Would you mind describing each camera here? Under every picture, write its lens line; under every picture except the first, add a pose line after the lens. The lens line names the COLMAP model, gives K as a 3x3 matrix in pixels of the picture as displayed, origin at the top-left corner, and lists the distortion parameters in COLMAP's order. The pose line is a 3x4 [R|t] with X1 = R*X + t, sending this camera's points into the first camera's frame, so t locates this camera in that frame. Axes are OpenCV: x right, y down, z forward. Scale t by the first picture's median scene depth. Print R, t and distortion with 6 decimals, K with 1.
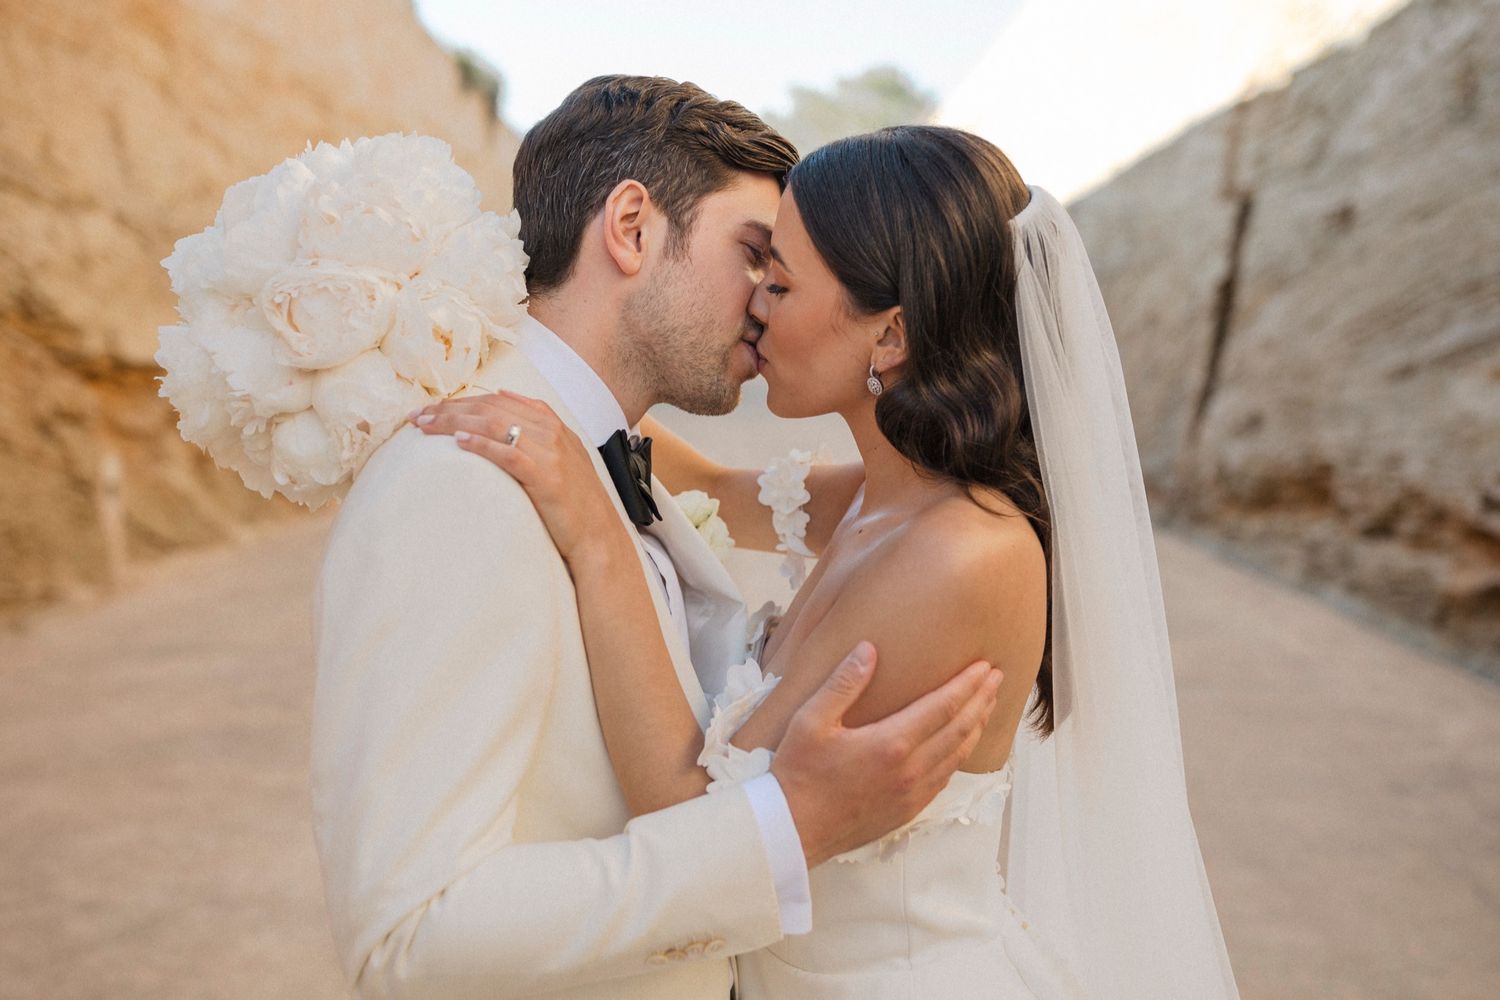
lens RADIAL K [[1616.8, 0, 750.0], [0, 1616.8, 500.0], [0, 0, 1]] dist [0.004787, -0.118574]
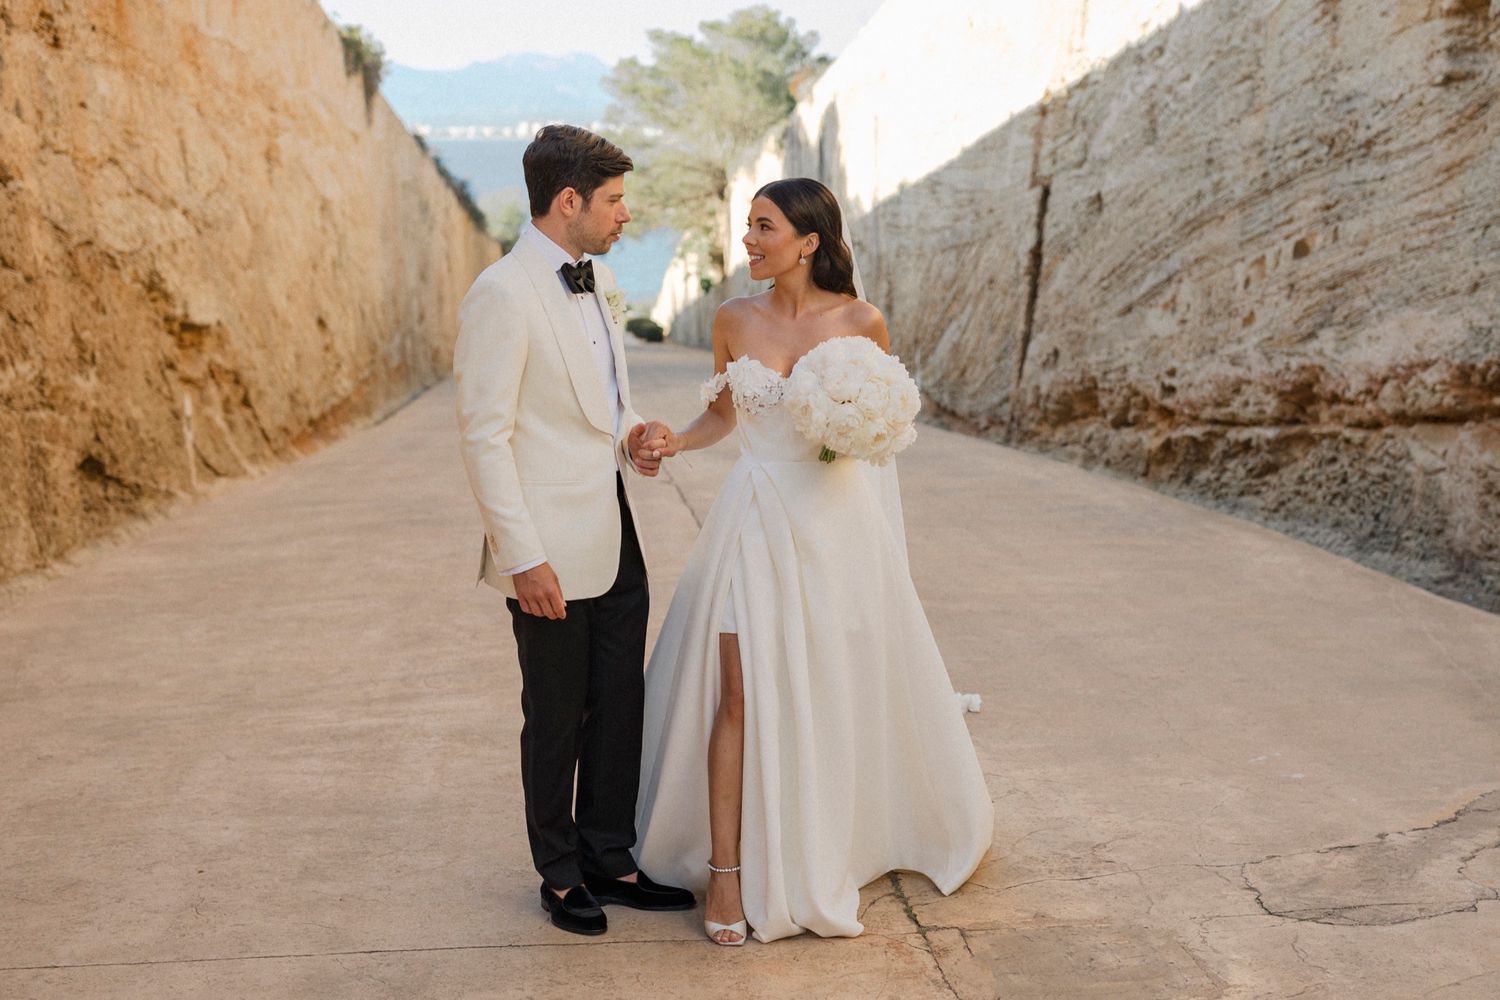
lens RADIAL K [[1831.7, 0, 862.6], [0, 1831.7, 502.0], [0, 0, 1]] dist [0.000923, -0.034517]
pose [[0.990899, -0.033109, 0.130471, -0.048620], [0.032857, 0.999452, 0.004084, 0.068476], [-0.130535, 0.000240, 0.991444, -0.526718]]
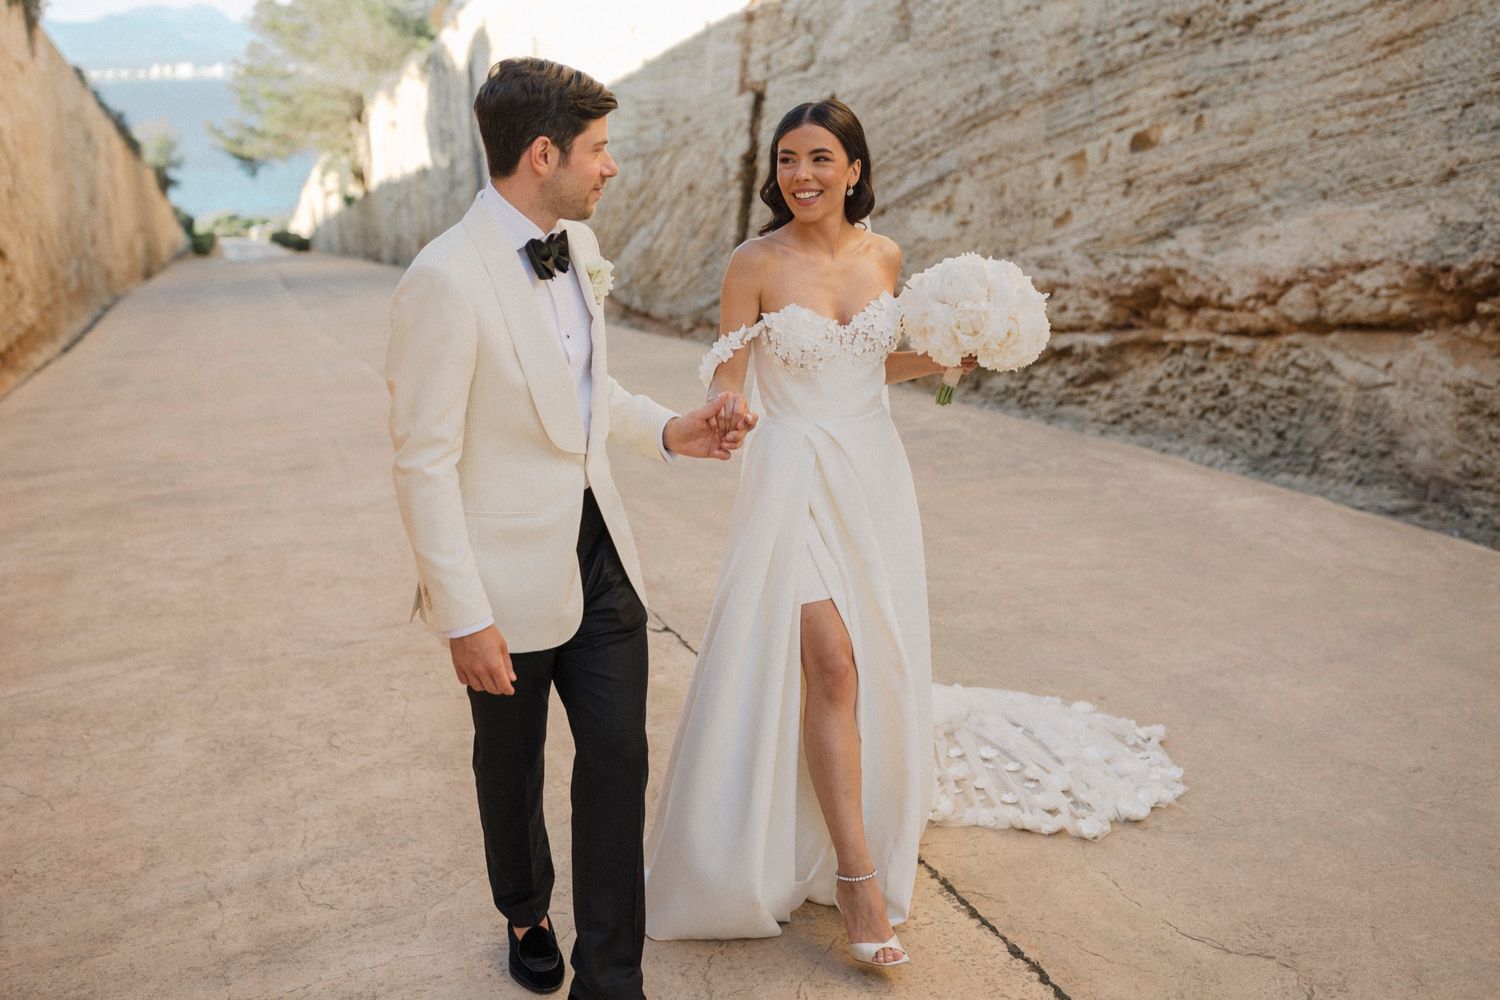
lens RADIAL K [[1557.5, 0, 767.1], [0, 1557.5, 439.8], [0, 0, 1]] dist [-0.002767, -0.021385]
pose [[0.951268, -0.098442, 0.292230, -0.101193], [0.085990, 0.994766, 0.055188, 0.032383], [-0.296133, -0.027370, 0.954754, -0.264404]]
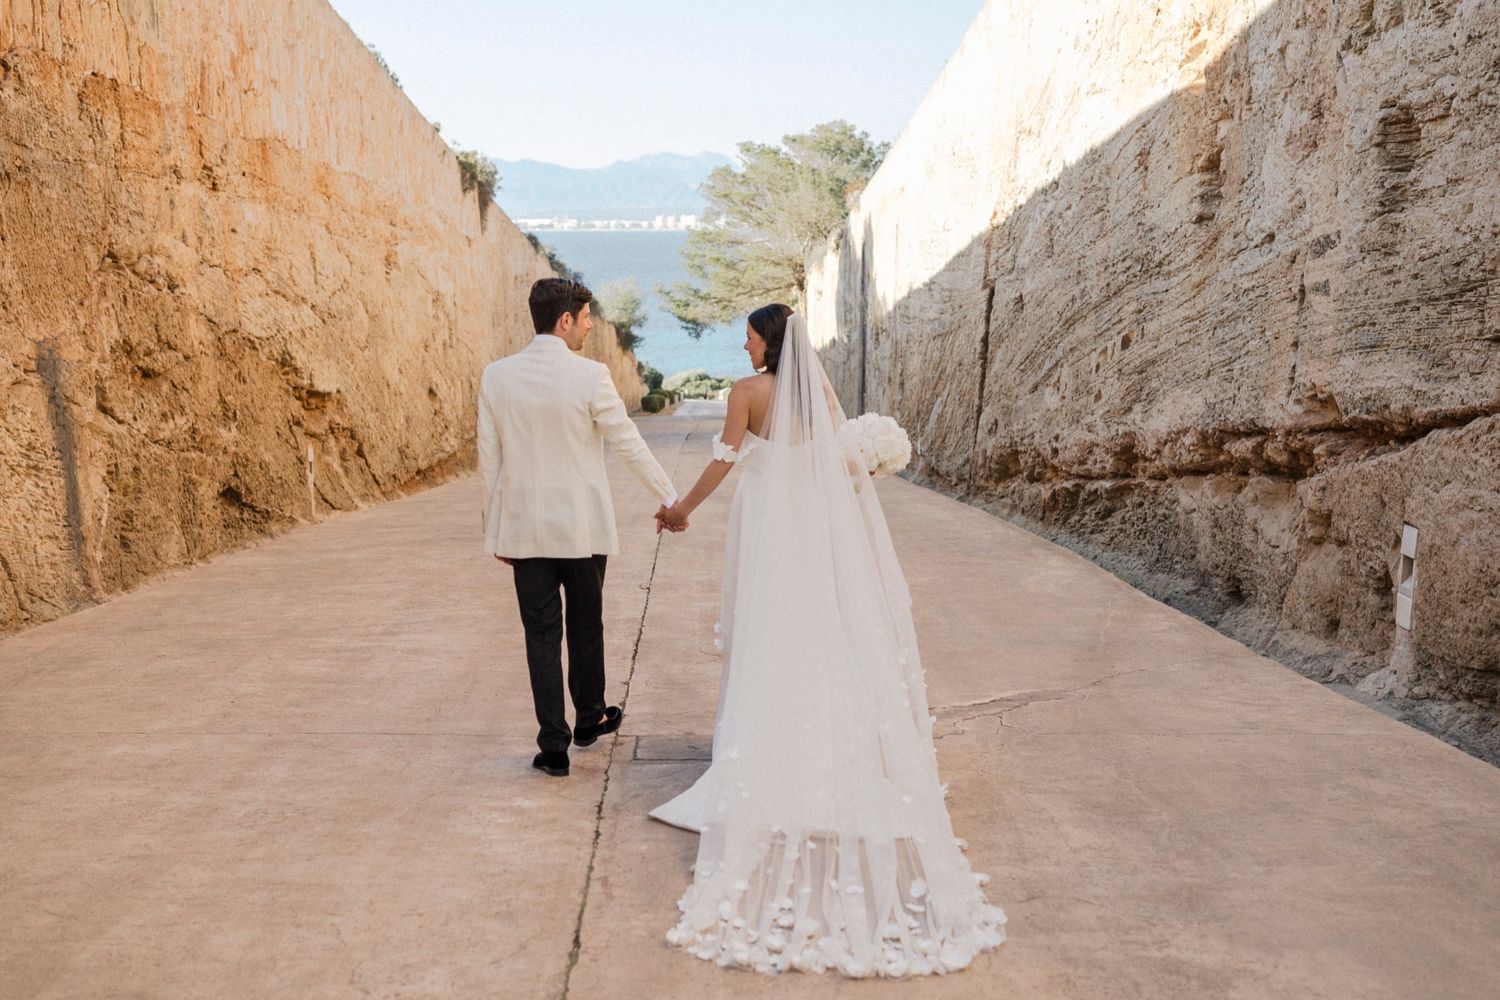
lens RADIAL K [[1616.8, 0, 750.0], [0, 1616.8, 500.0], [0, 0, 1]] dist [0.004787, -0.118574]
pose [[0.999646, -0.011049, 0.024210, 0.028077], [0.011832, 0.999404, -0.032441, 0.088196], [-0.023838, 0.032716, 0.999180, -0.703953]]
